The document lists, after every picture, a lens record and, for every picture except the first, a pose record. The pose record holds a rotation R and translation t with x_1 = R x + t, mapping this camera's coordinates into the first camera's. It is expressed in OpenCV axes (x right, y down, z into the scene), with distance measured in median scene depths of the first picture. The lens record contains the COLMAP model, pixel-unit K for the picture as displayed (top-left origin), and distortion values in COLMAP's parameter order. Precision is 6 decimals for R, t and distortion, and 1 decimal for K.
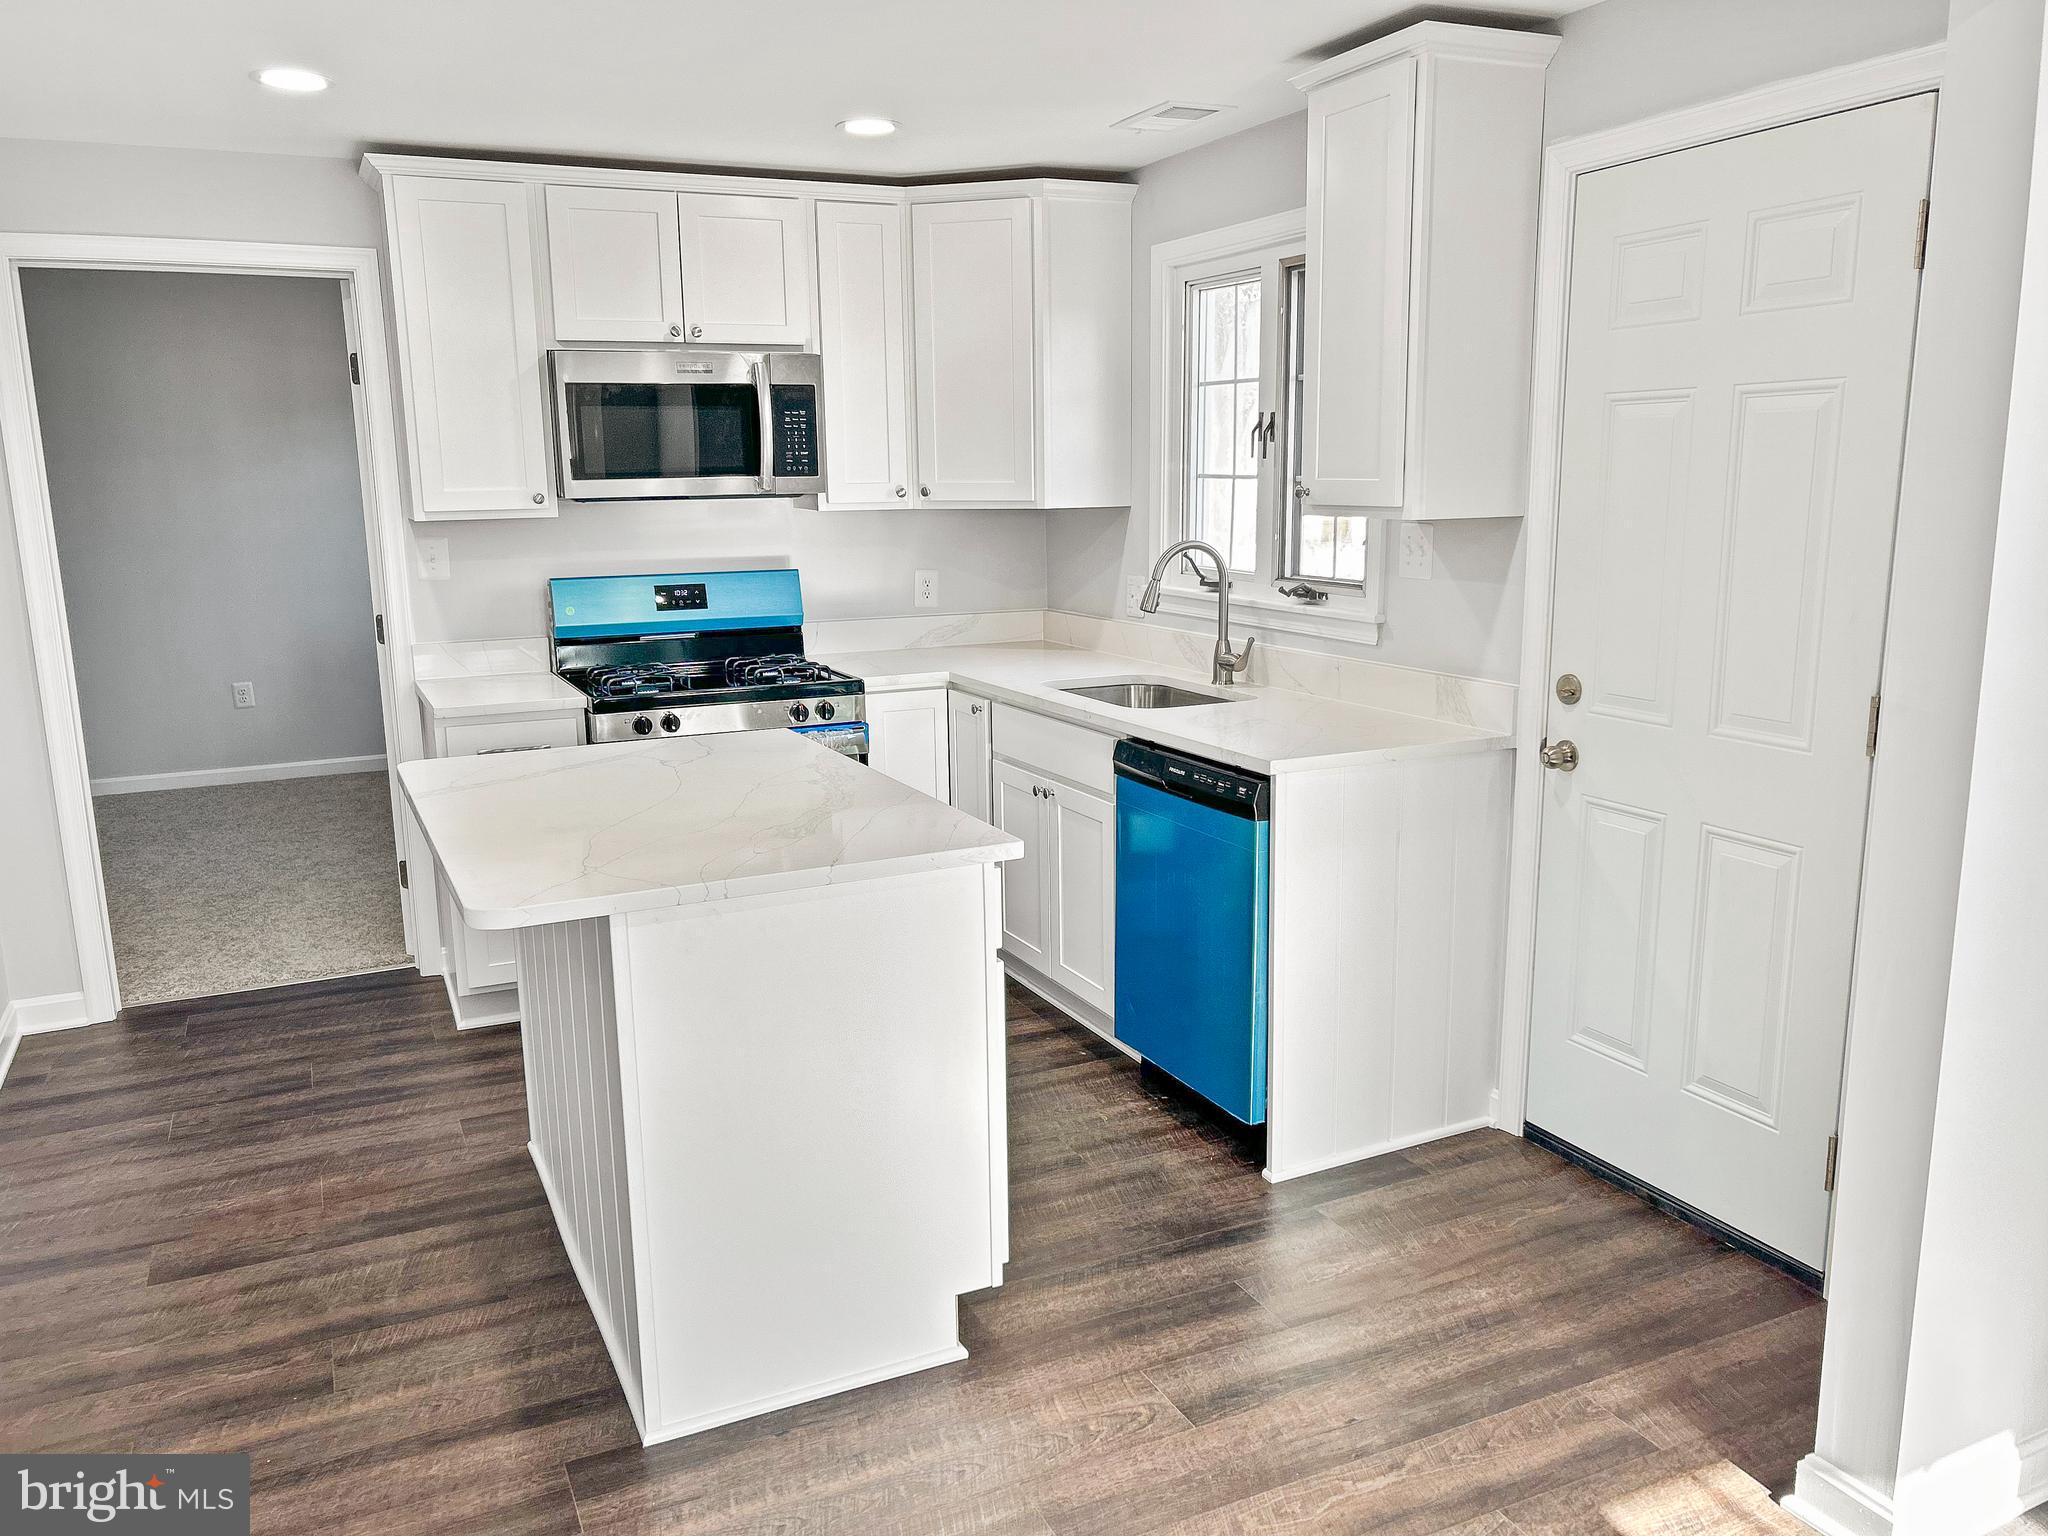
lens RADIAL K [[1568.2, 0, 1023.3], [0, 1568.2, 778.0], [0, 0, 1]] dist [0.006667, 0.001633]
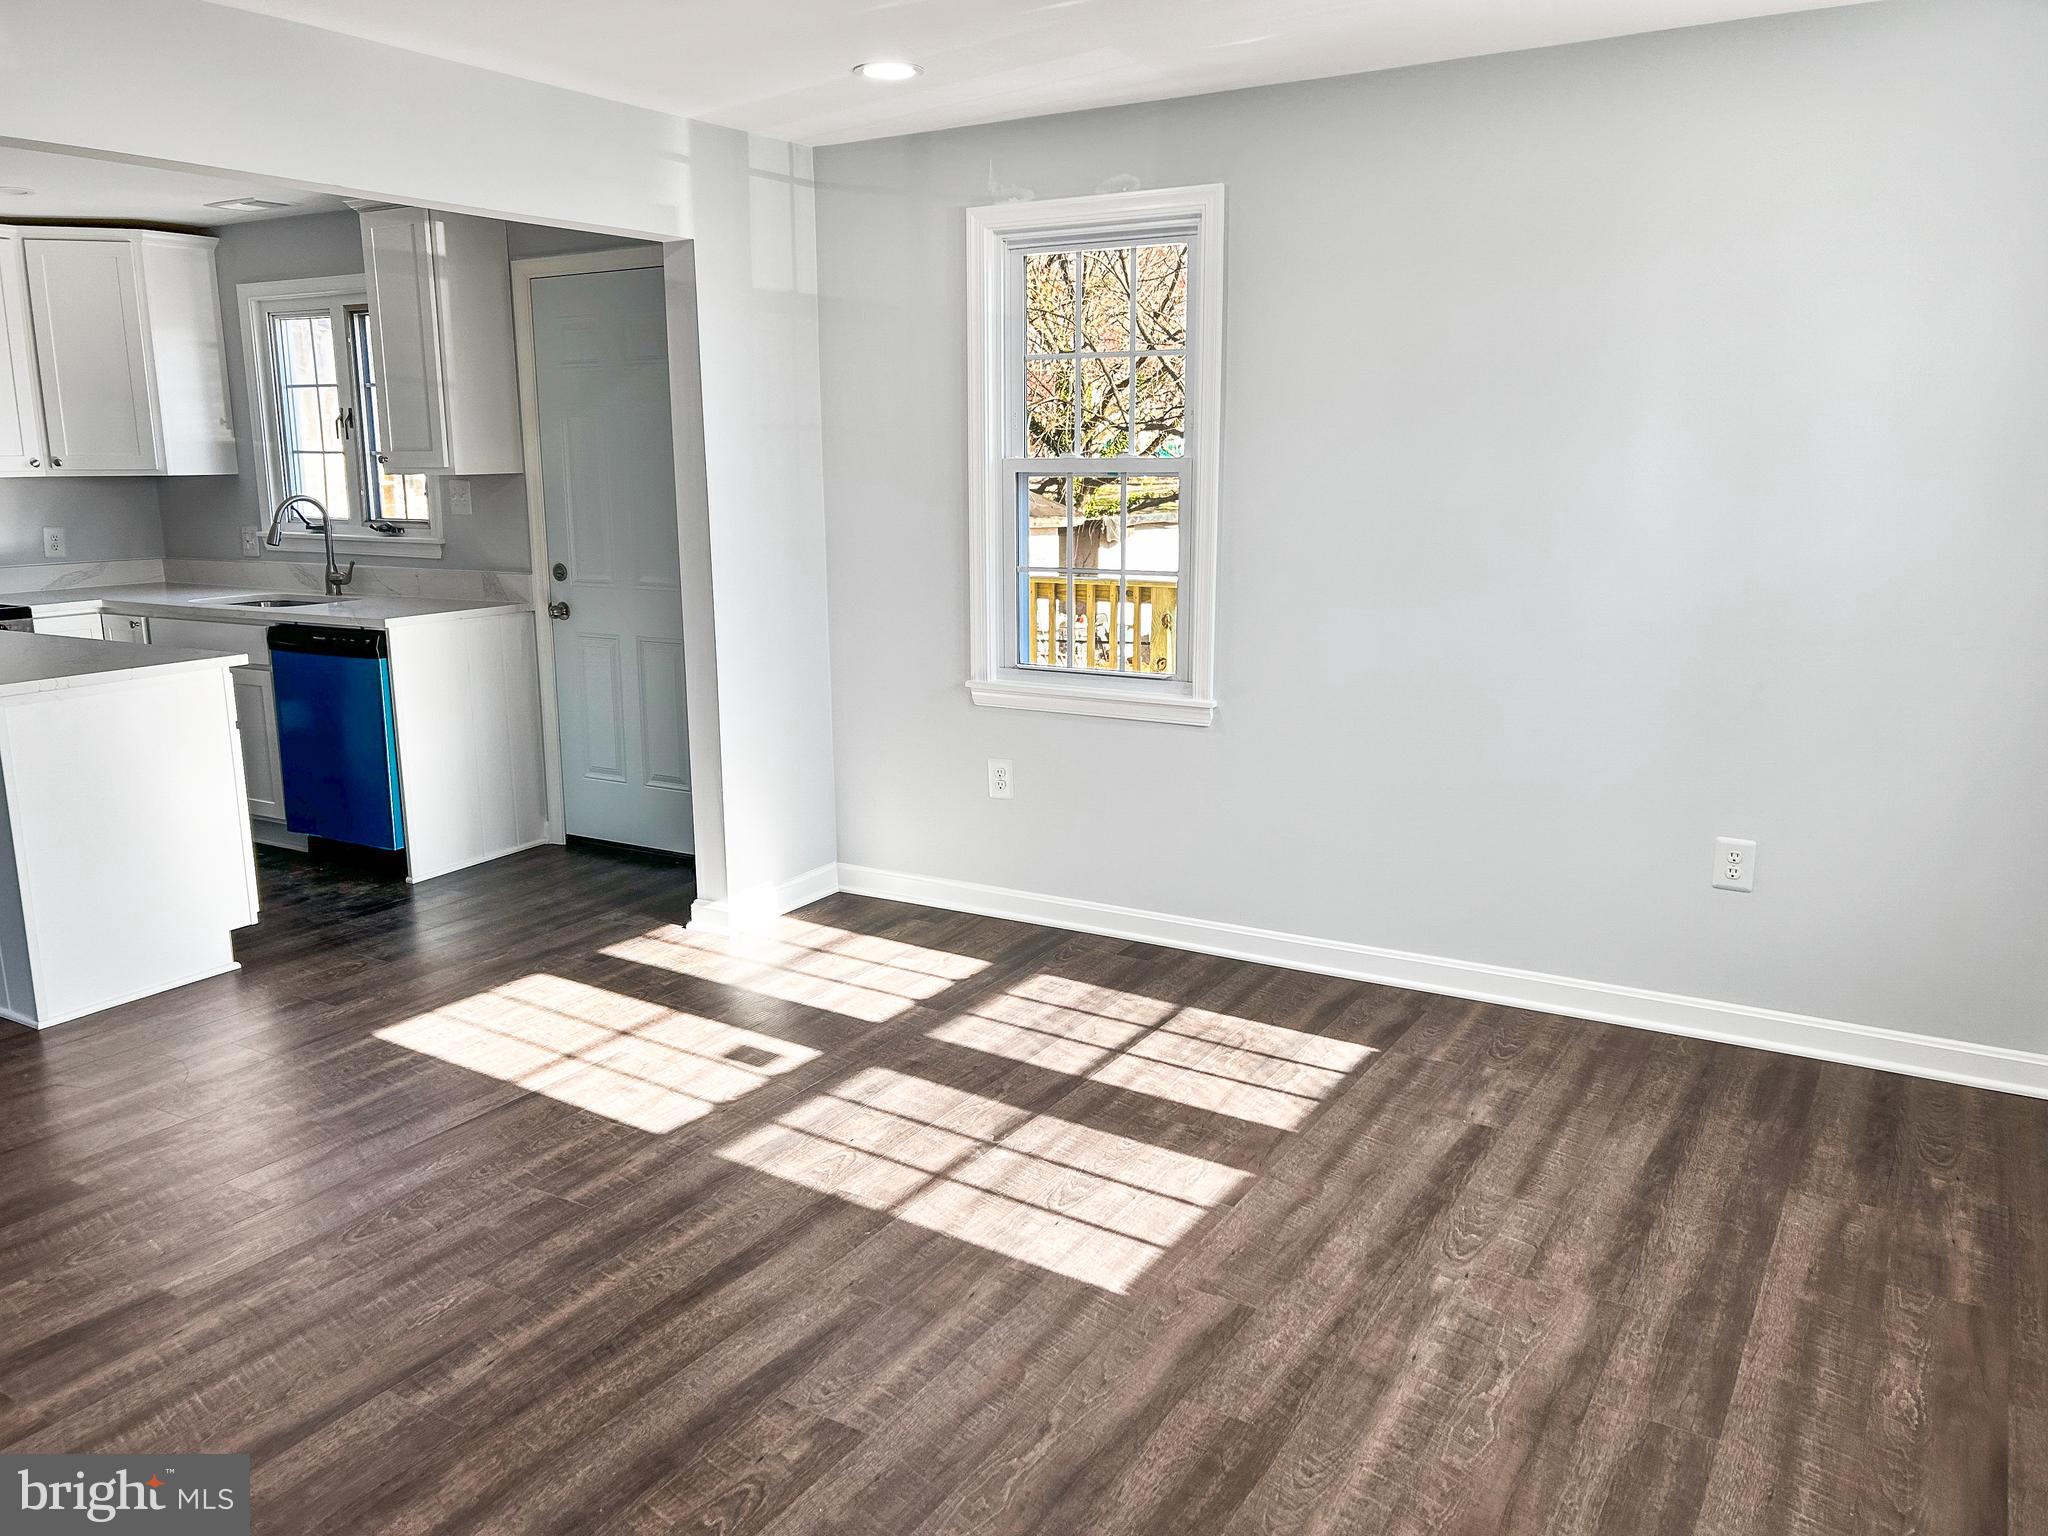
lens RADIAL K [[1563.0, 0, 1022.3], [0, 1563.0, 769.0], [0, 0, 1]] dist [-0.018059, 0.057676]
pose [[0.834331, -0.104264, 0.541314, -0.138401], [0.105515, 0.994000, 0.028826, 0.123850], [-0.541072, 0.033066, 0.840326, -0.543326]]
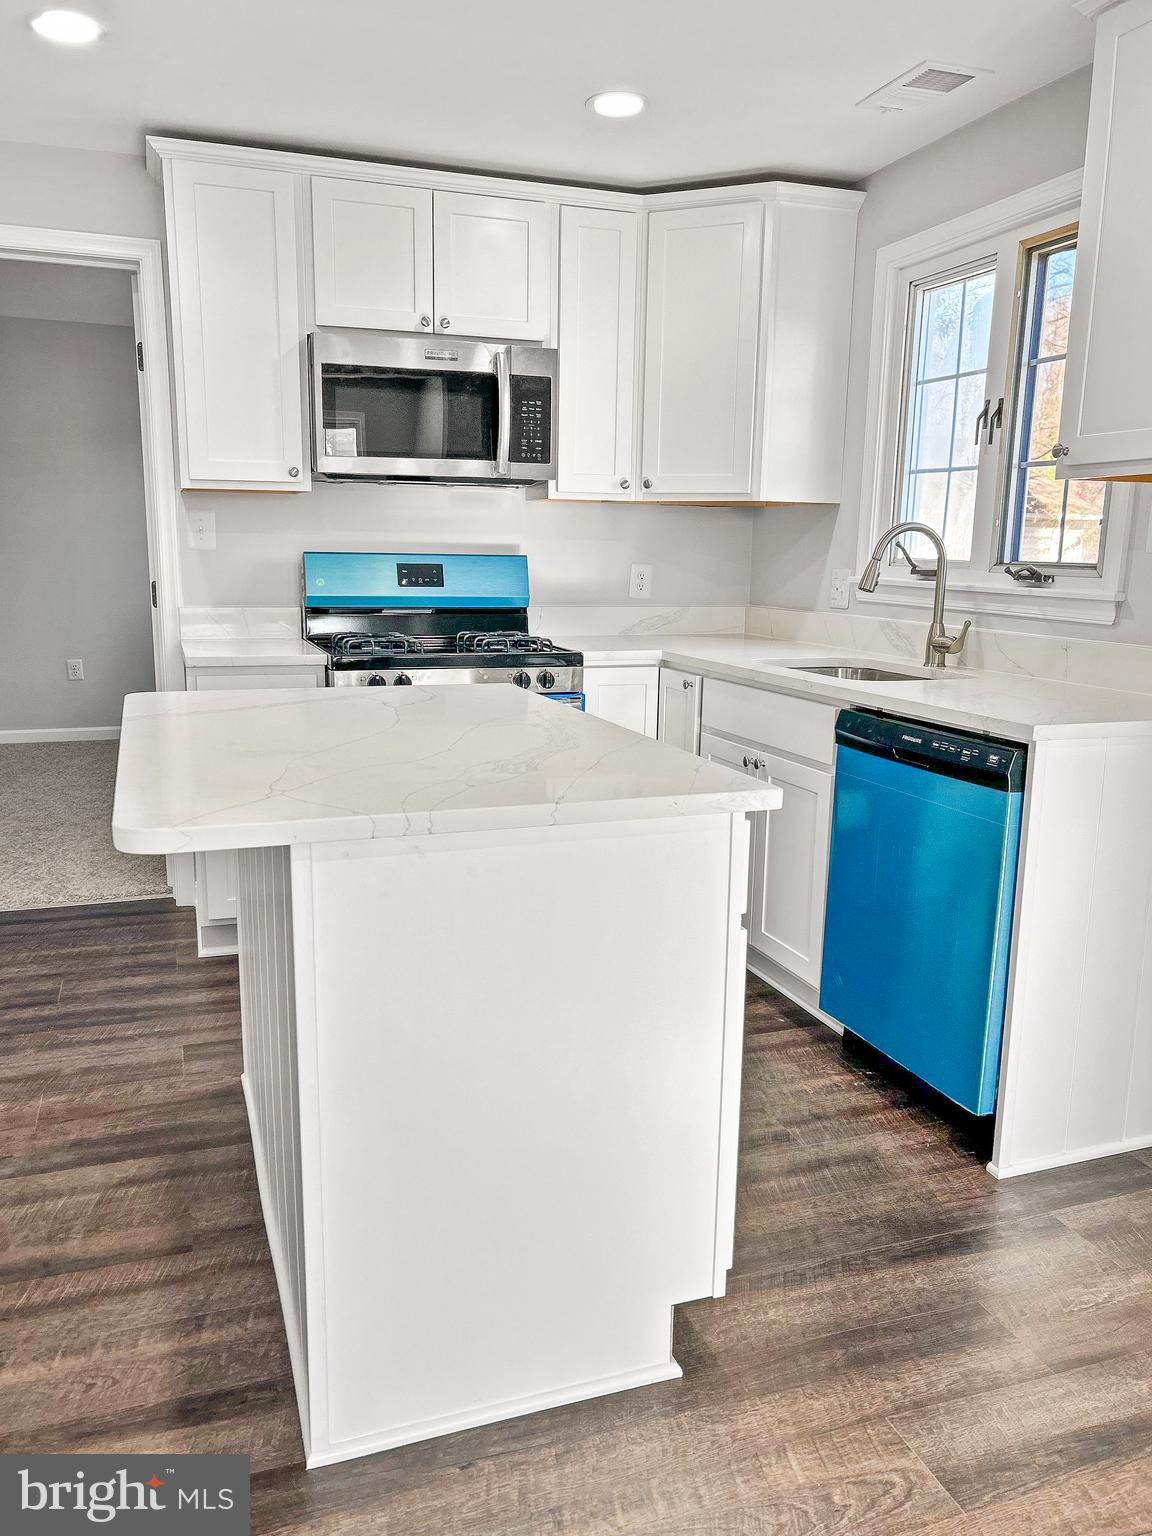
lens RADIAL K [[1172.1, 0, 568.5], [0, 1172.1, 786.0], [0, 0, 1]] dist [0.000479, 0.003372]
pose [[0.994151, 0.048894, -0.096301, -0.032196], [-0.048473, 0.998802, 0.006711, 0.023866], [0.096514, -0.002004, 0.995330, 0.215526]]
